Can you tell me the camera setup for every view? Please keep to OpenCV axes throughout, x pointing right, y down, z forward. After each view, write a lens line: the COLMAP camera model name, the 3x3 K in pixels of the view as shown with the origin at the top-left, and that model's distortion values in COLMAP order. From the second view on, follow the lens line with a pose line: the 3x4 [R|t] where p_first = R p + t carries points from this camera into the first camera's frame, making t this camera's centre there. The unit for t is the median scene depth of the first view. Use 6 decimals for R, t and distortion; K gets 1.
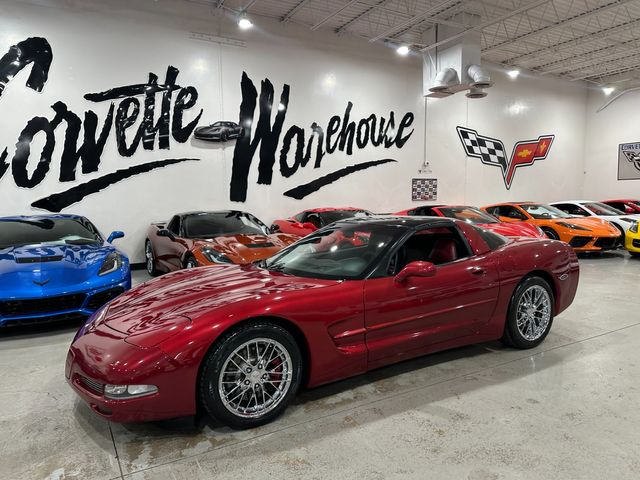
lens RADIAL K [[449.3, 0, 326.3], [0, 449.3, 245.7], [0, 0, 1]] dist [0.069239, -0.094386]
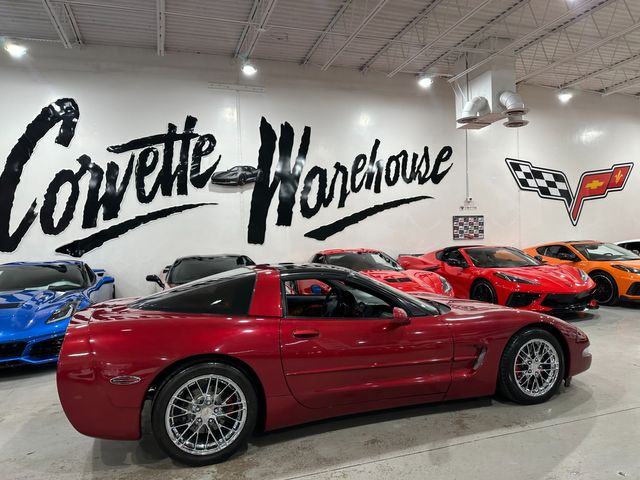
lens RADIAL K [[448.2, 0, 325.1], [0, 448.2, 249.6], [0, 0, 1]] dist [0.083543, -0.115533]
pose [[0.979263, -0.008761, -0.202406, 0.159001], [-0.006443, 0.997212, -0.074340, -0.013637], [0.202493, 0.074103, 0.976476, 0.067457]]
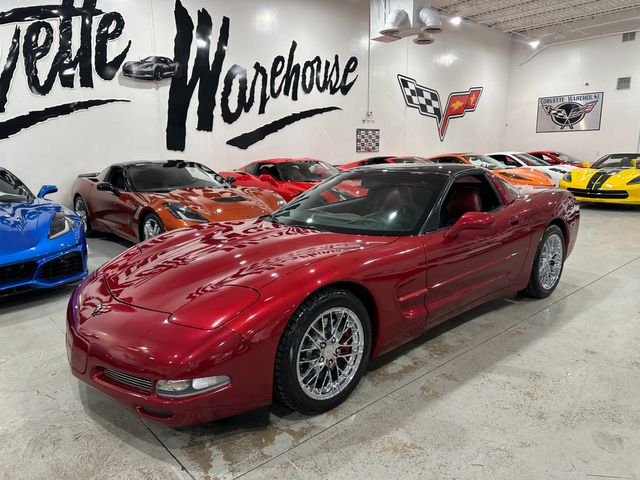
lens RADIAL K [[449.3, 0, 327.4], [0, 449.3, 245.3], [0, 0, 1]] dist [0.069239, -0.094386]
pose [[0.980496, -0.036069, 0.193203, -0.086643], [0.016260, 0.994533, 0.103151, 0.000461], [-0.195867, -0.097998, 0.975722, 0.053177]]
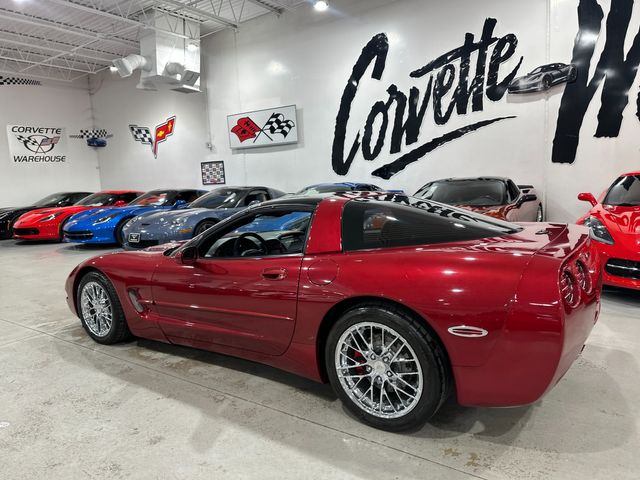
lens RADIAL K [[448.2, 0, 322.5], [0, 448.2, 241.0], [0, 0, 1]] dist [0.083543, -0.115533]
pose [[0.411260, 0.124244, -0.903011, 0.384977], [-0.049271, 0.992249, 0.114082, -0.032542], [0.910185, -0.002425, 0.414194, 0.290262]]
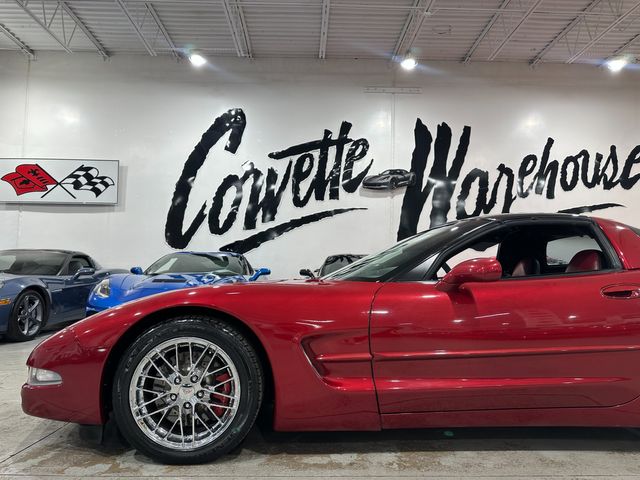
lens RADIAL K [[449.3, 0, 322.0], [0, 449.3, 249.3], [0, 0, 1]] dist [0.069239, -0.094386]
pose [[0.872898, -0.003006, -0.487894, 0.109452], [-0.075040, 0.987256, -0.140339, 0.041270], [0.482098, 0.159113, 0.861548, 0.121651]]
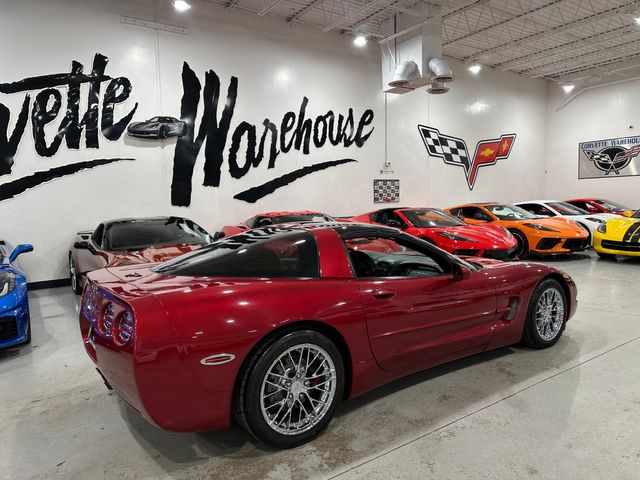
lens RADIAL K [[449.3, 0, 326.4], [0, 449.3, 245.3], [0, 0, 1]] dist [0.069239, -0.094386]
pose [[0.996844, -0.020803, 0.076605, 0.021529], [0.021291, 0.999758, -0.005553, -0.009406], [-0.076471, 0.007166, 0.997046, 0.085886]]
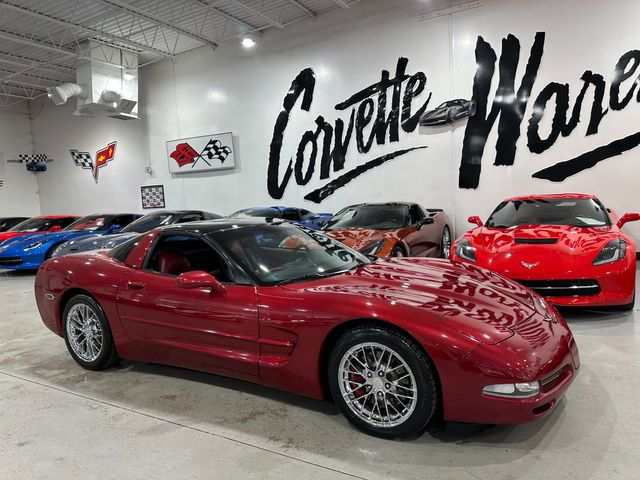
lens RADIAL K [[448.2, 0, 323.4], [0, 448.2, 242.2], [0, 0, 1]] dist [0.083543, -0.115533]
pose [[0.485901, 0.078523, -0.870479, 0.459463], [-0.041833, 0.996904, 0.066577, -0.041513], [0.873012, 0.004065, 0.487682, 0.333550]]
